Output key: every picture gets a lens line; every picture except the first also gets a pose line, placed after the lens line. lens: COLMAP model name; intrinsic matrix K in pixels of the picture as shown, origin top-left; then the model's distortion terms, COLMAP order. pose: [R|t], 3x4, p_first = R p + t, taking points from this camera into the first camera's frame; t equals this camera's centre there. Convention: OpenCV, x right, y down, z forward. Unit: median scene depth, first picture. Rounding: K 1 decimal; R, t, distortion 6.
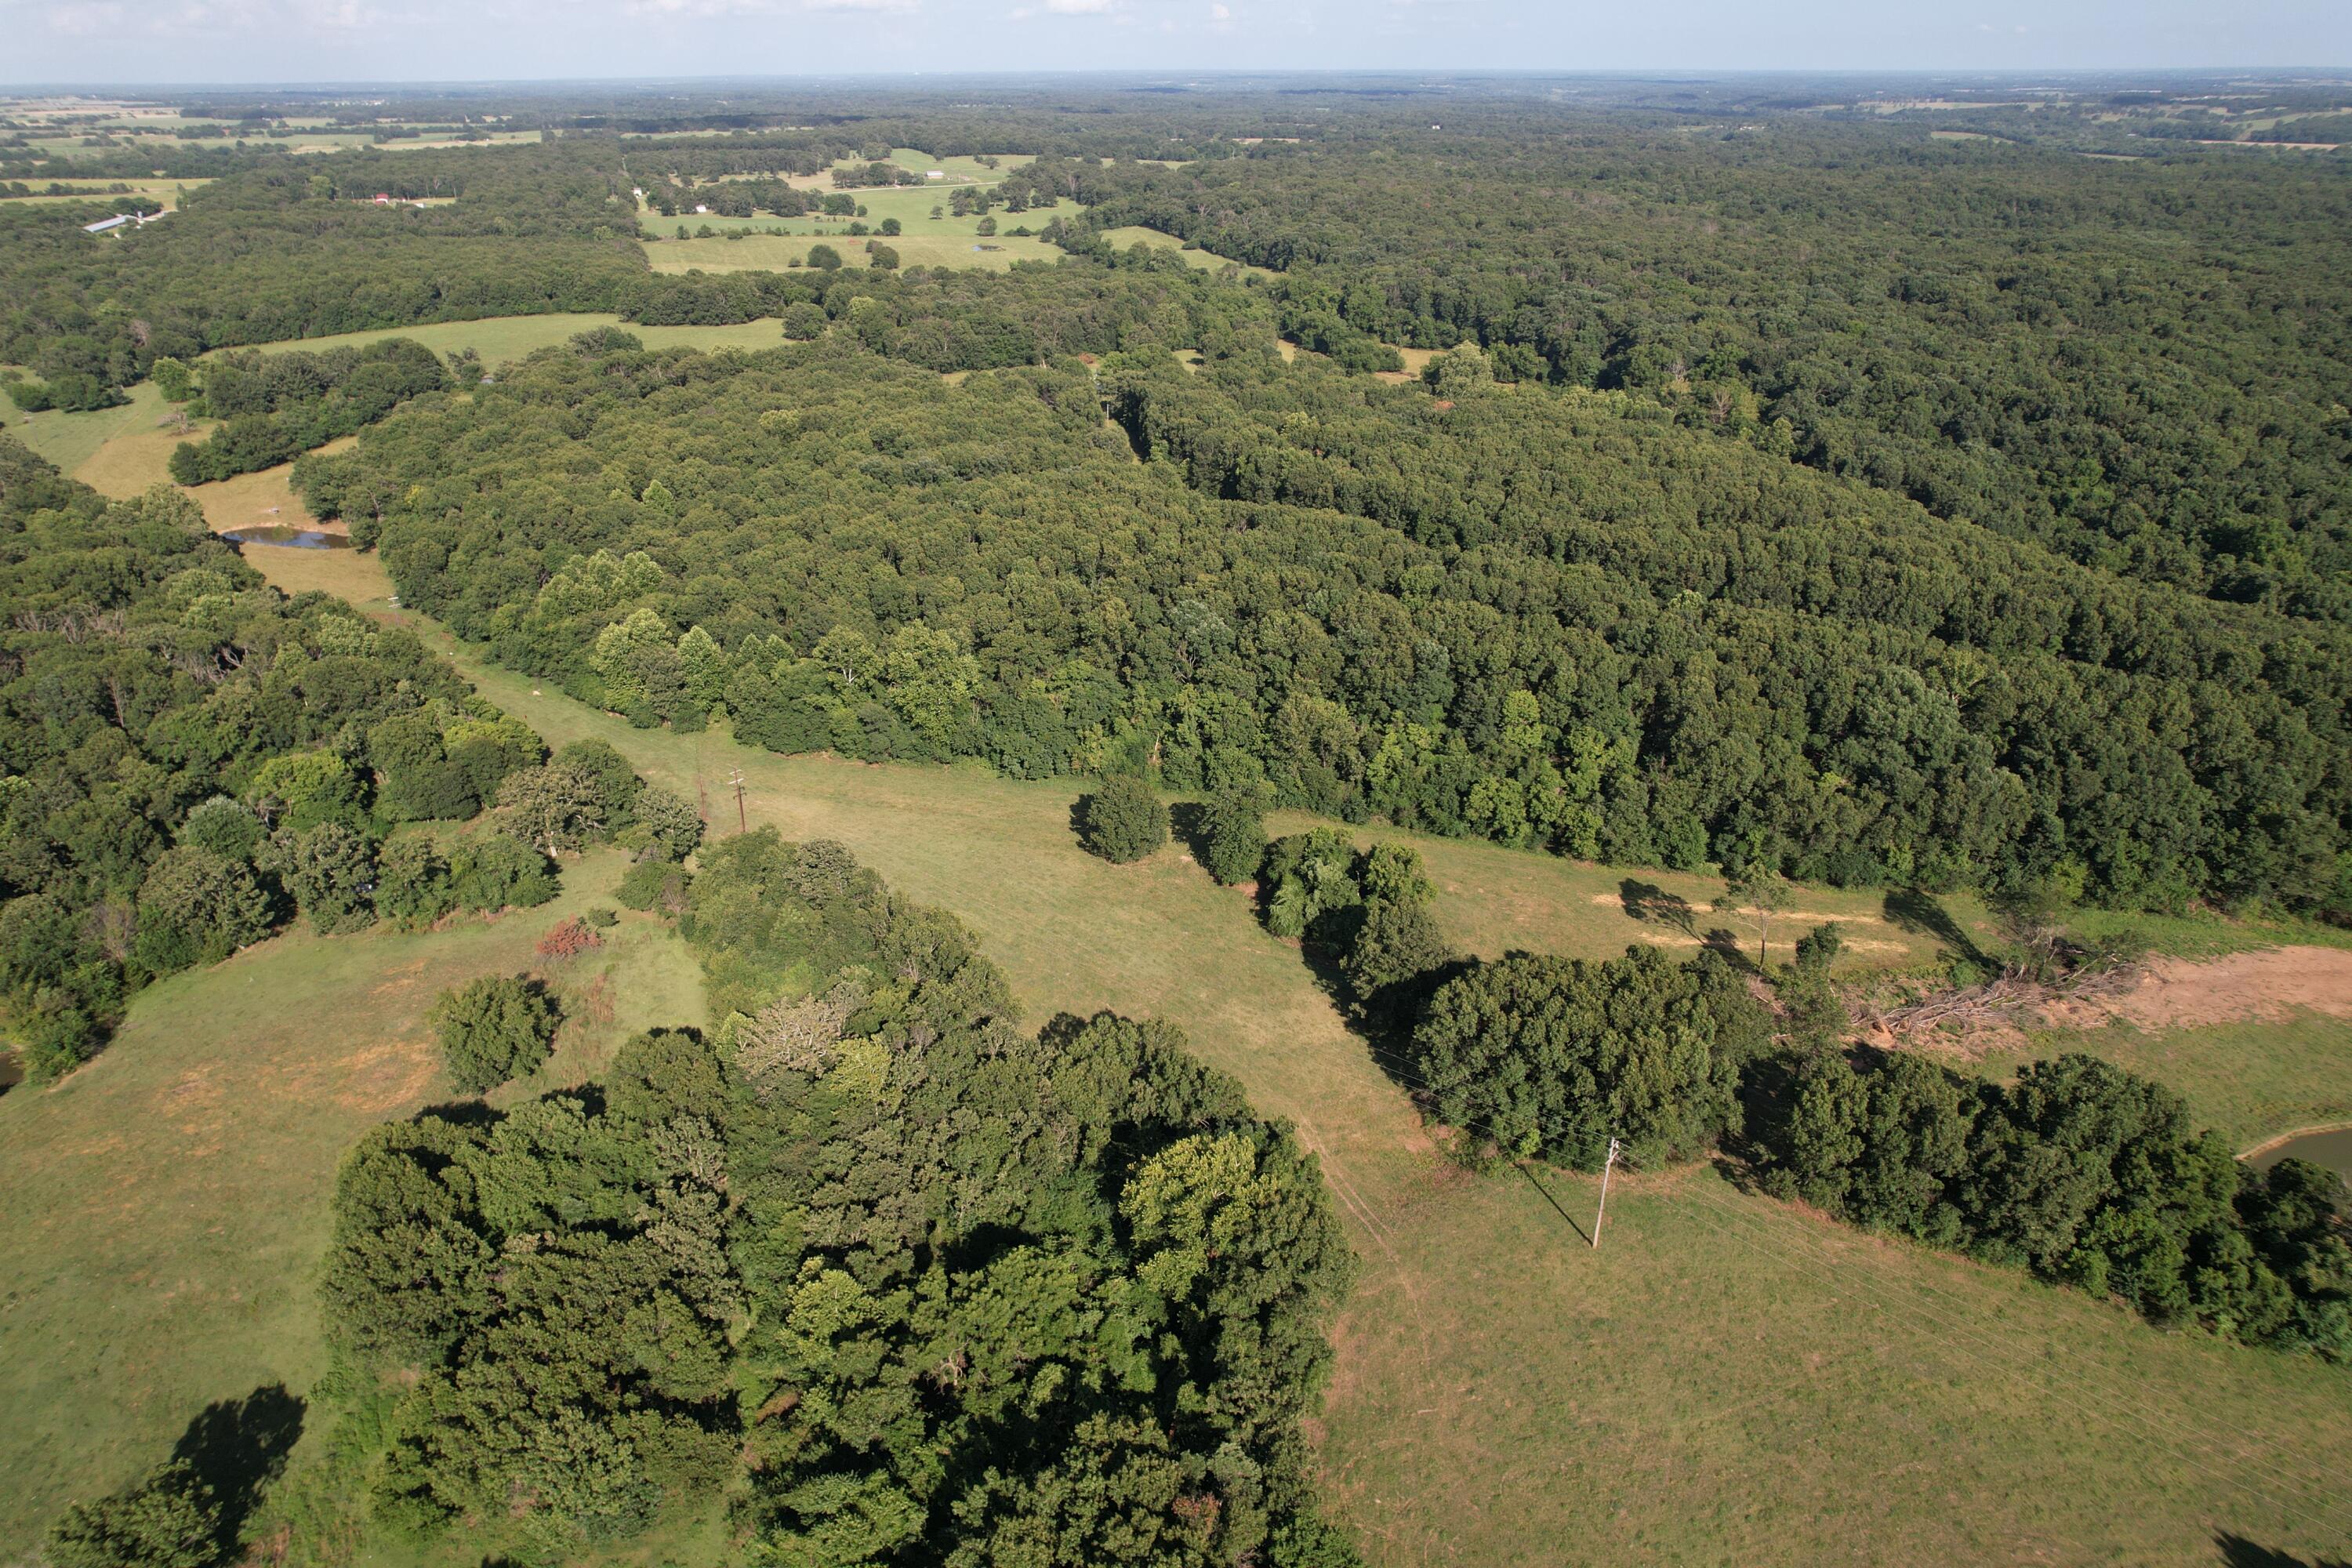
lens RADIAL K [[1516.6, 0, 1195.1], [0, 1516.6, 777.5], [0, 0, 1]] dist [-0.079087, 0.072210]
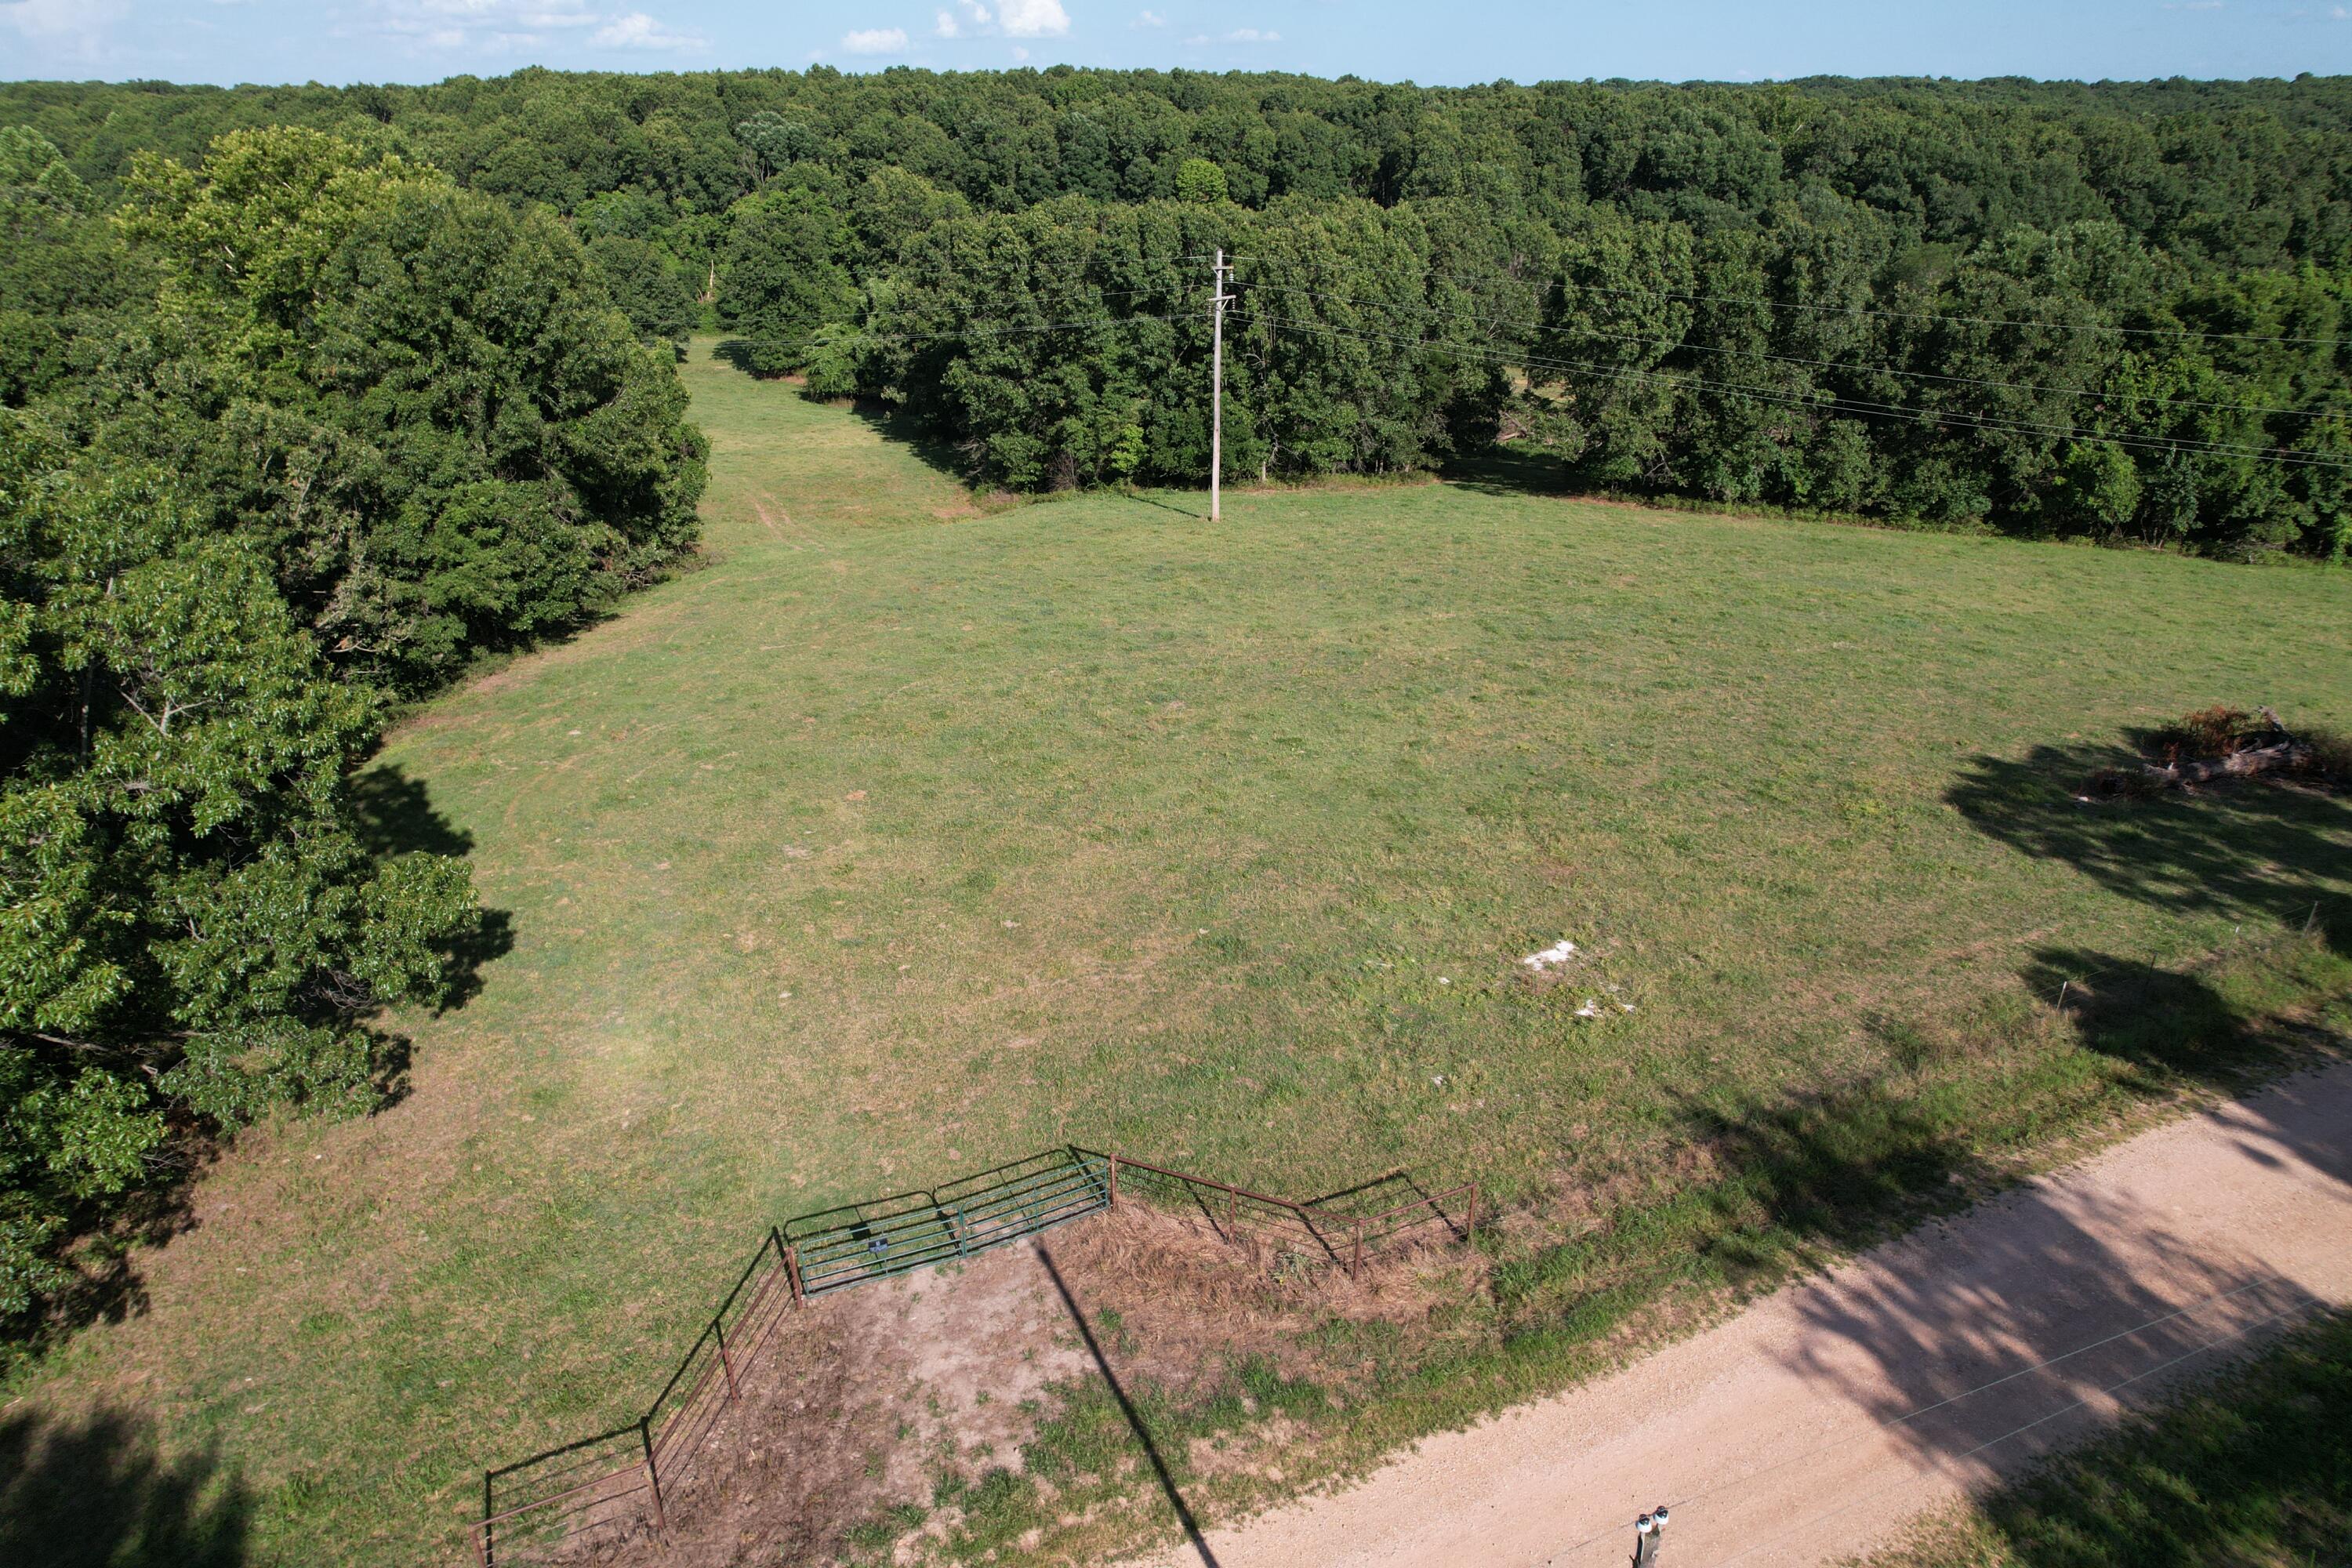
lens RADIAL K [[1491.9, 0, 1196.6], [0, 1491.9, 776.5], [0, 0, 1]] dist [-0.071394, 0.063380]
pose [[0.993296, -0.058730, 0.099571, 0.161379], [0.061524, 0.997787, -0.025221, 0.332959], [-0.097870, 0.031178, 0.994711, 0.384475]]
